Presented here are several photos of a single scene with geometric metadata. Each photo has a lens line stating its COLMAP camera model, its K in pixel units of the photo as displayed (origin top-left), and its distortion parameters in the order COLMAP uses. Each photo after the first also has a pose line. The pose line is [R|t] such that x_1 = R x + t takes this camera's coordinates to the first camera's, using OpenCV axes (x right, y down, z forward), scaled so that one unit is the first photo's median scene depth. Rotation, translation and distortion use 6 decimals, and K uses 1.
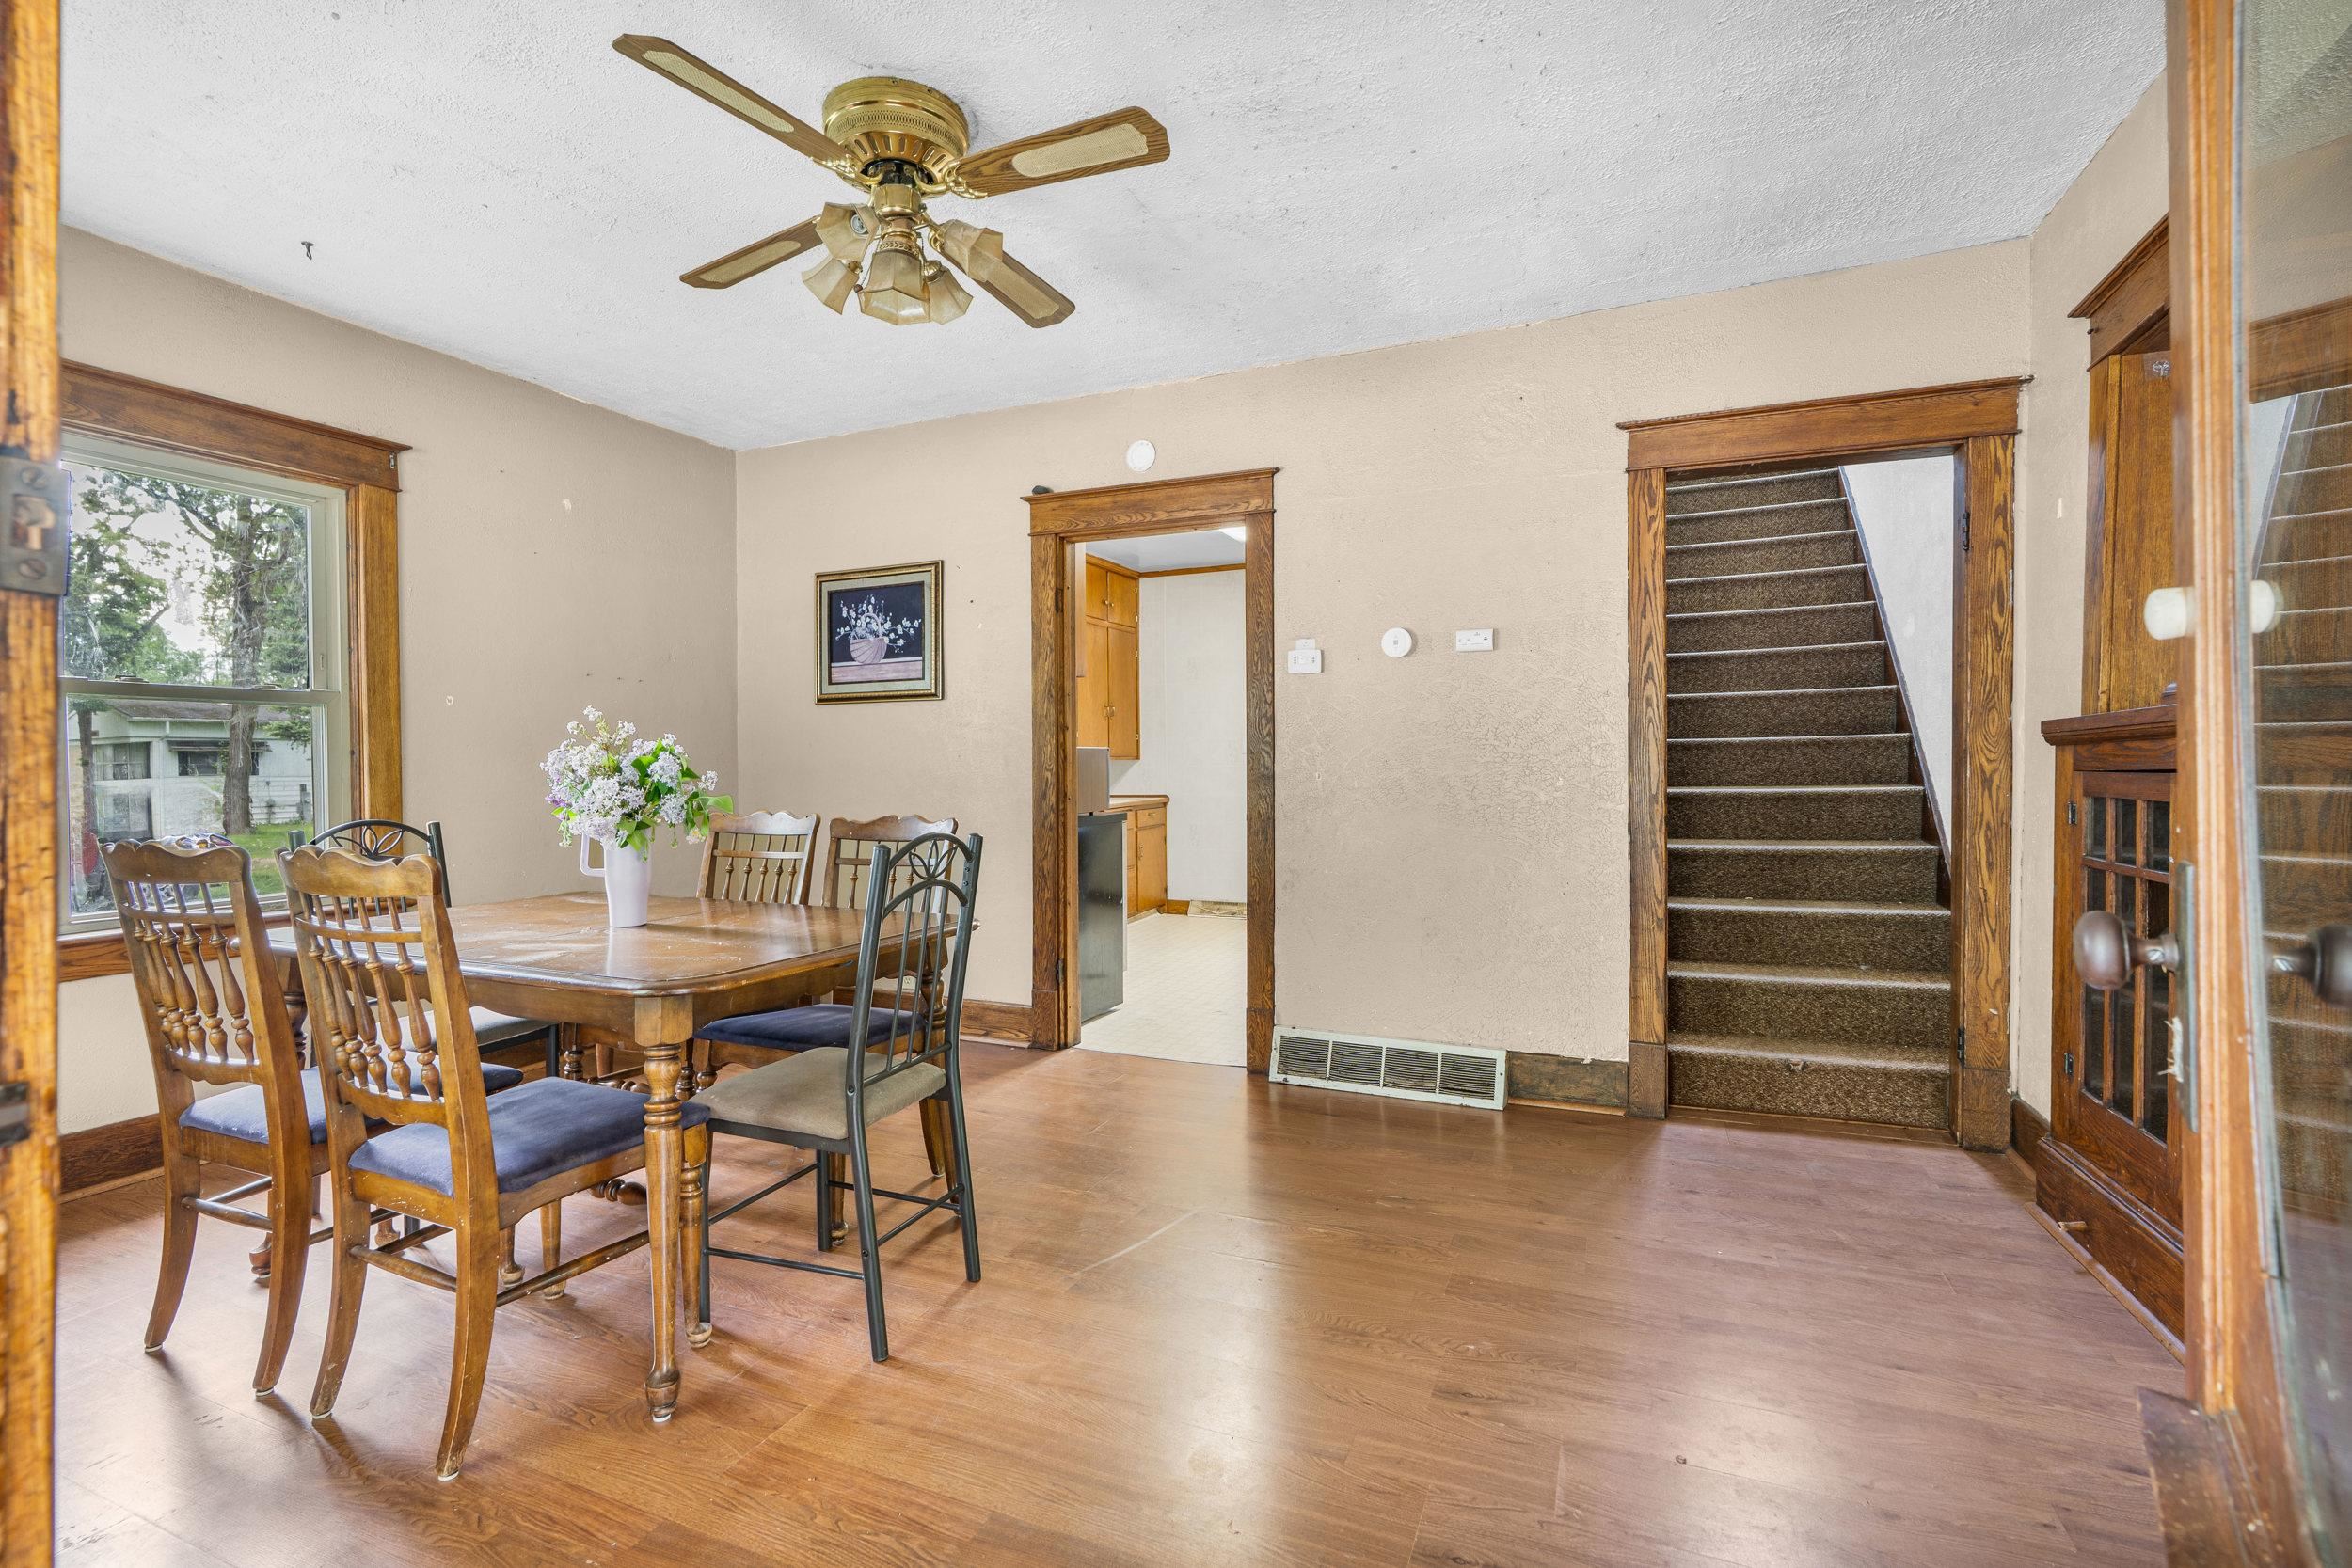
lens RADIAL K [[1079.2, 0, 1164.4], [0, 1079.2, 777.6], [0, 0, 1]] dist [0.001716, 0.000016]
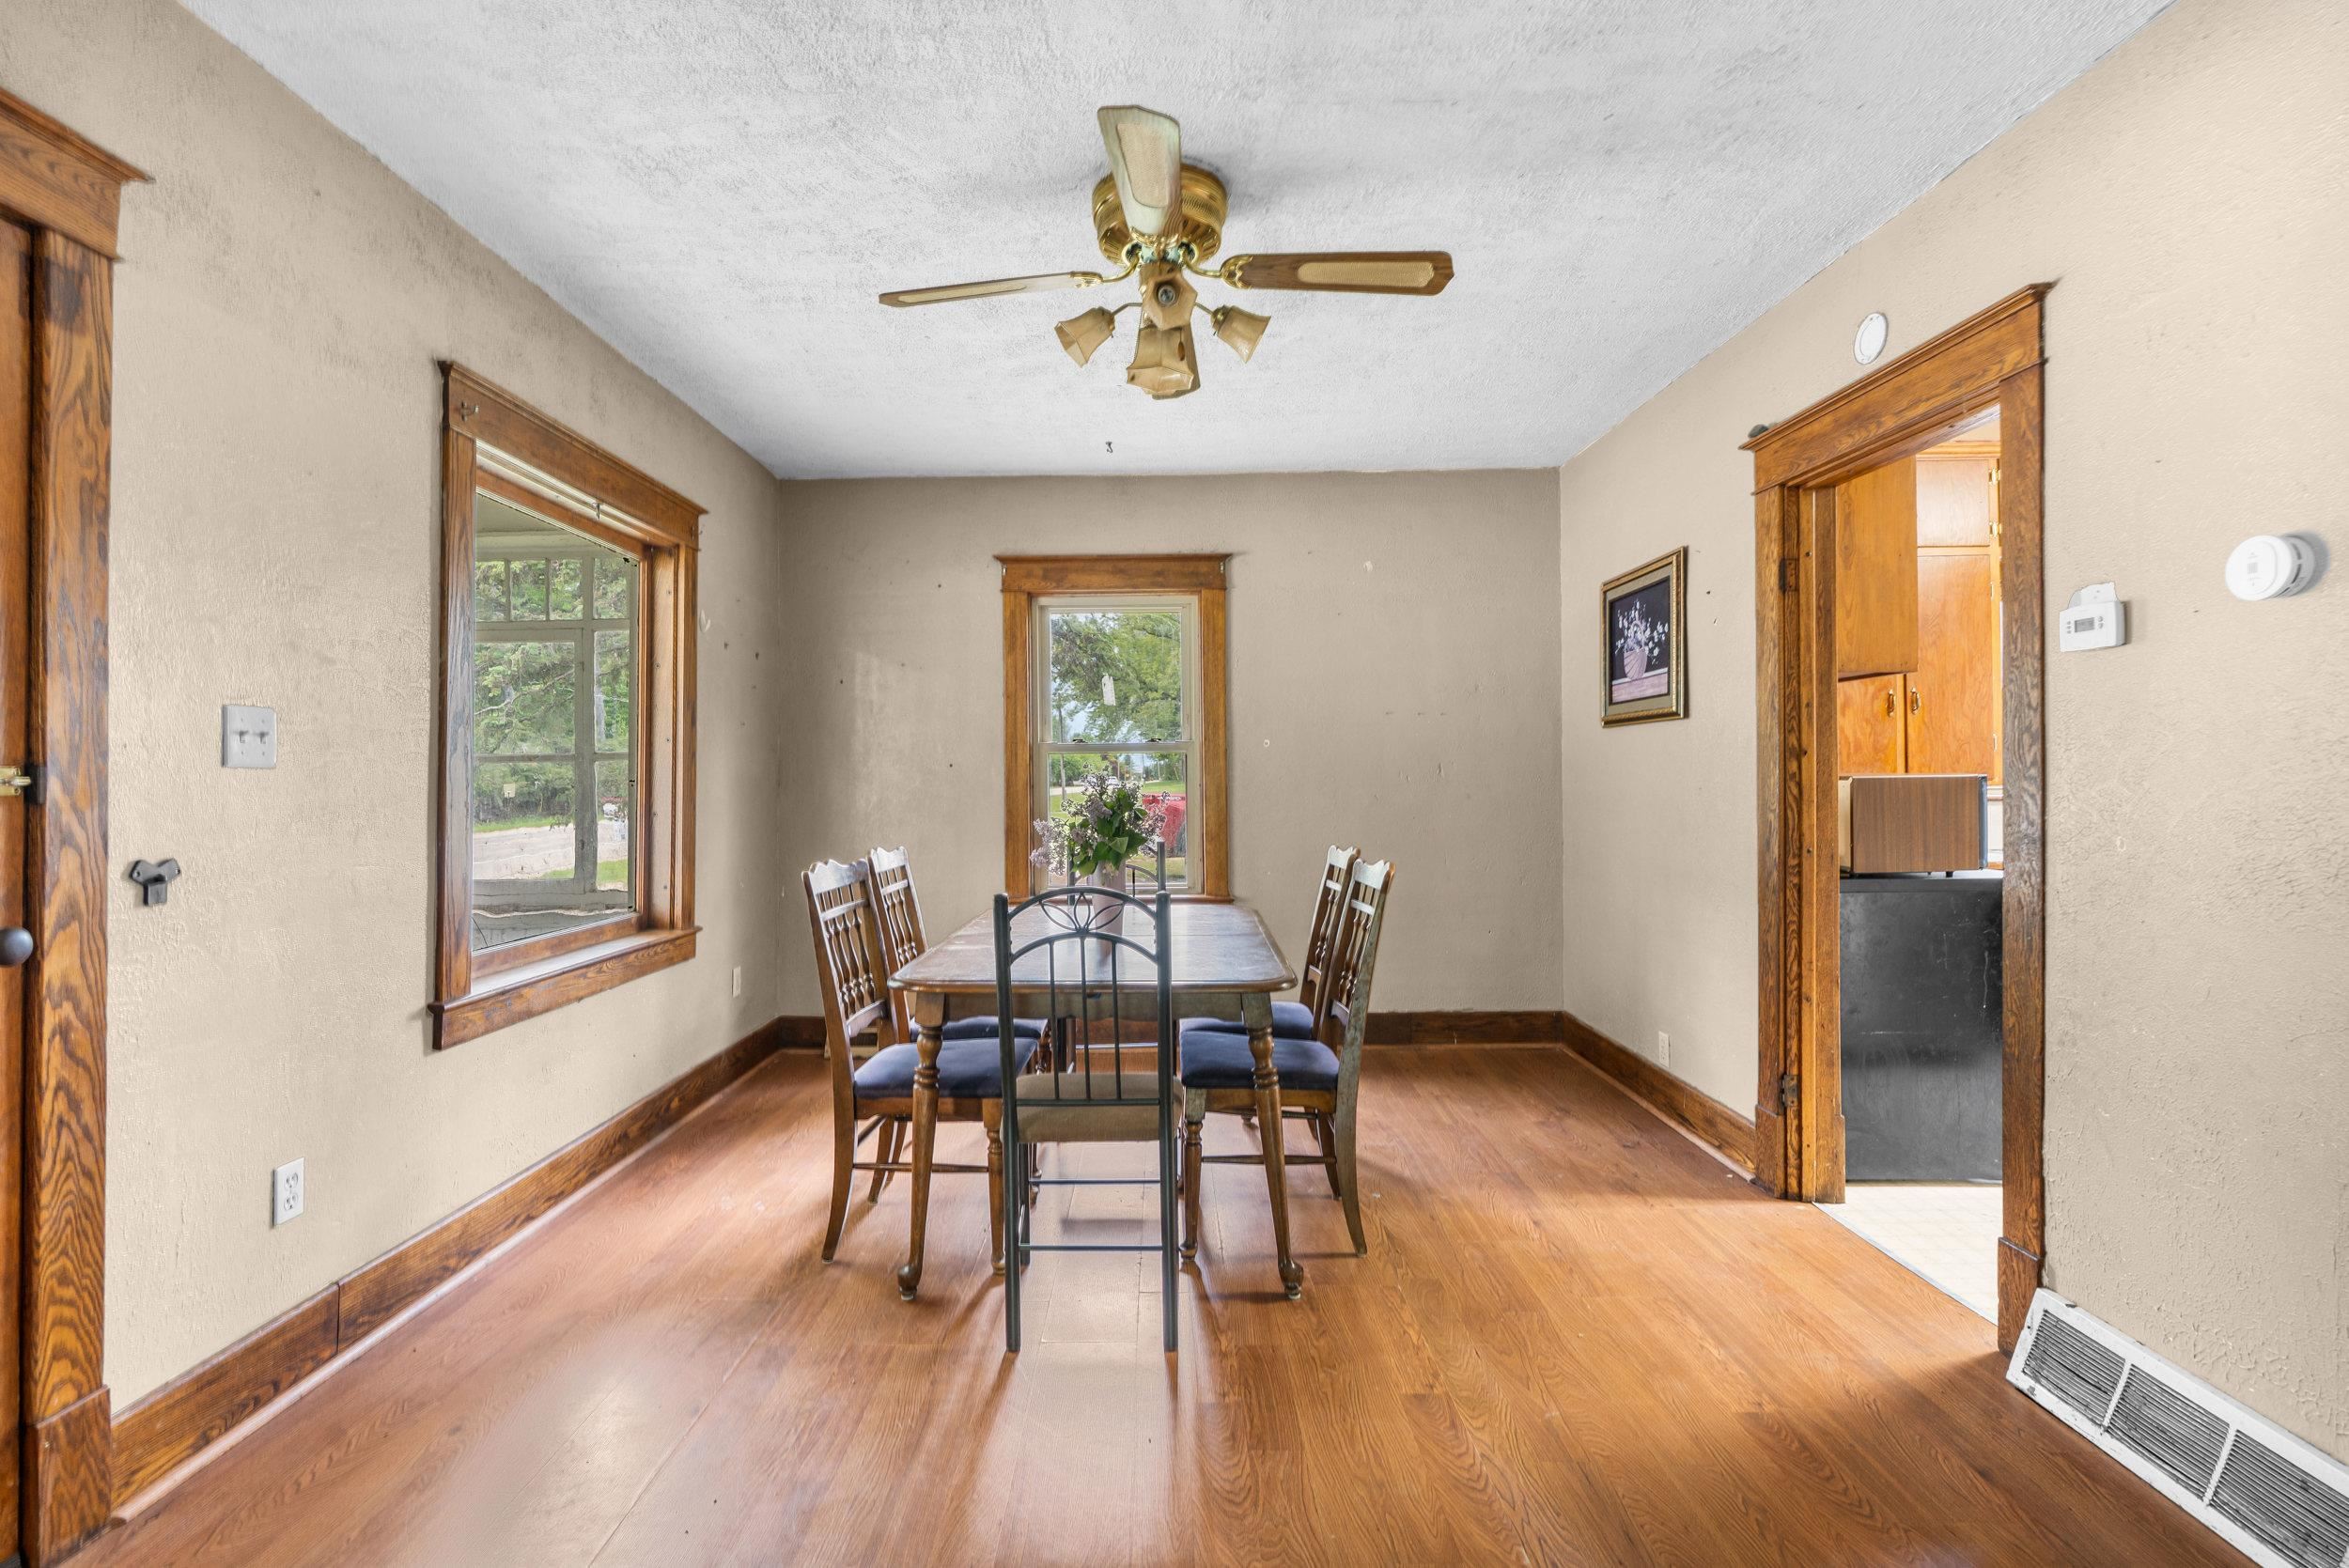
lens RADIAL K [[1077.9, 0, 1180.2], [0, 1077.9, 777.4], [0, 0, 1]] dist [0.001716, 0.000016]
pose [[0.395711, 0.006627, -0.918351, 0.403035], [-0.006093, 0.999971, 0.004590, -0.030325], [0.918355, 0.003779, 0.395740, 0.343660]]
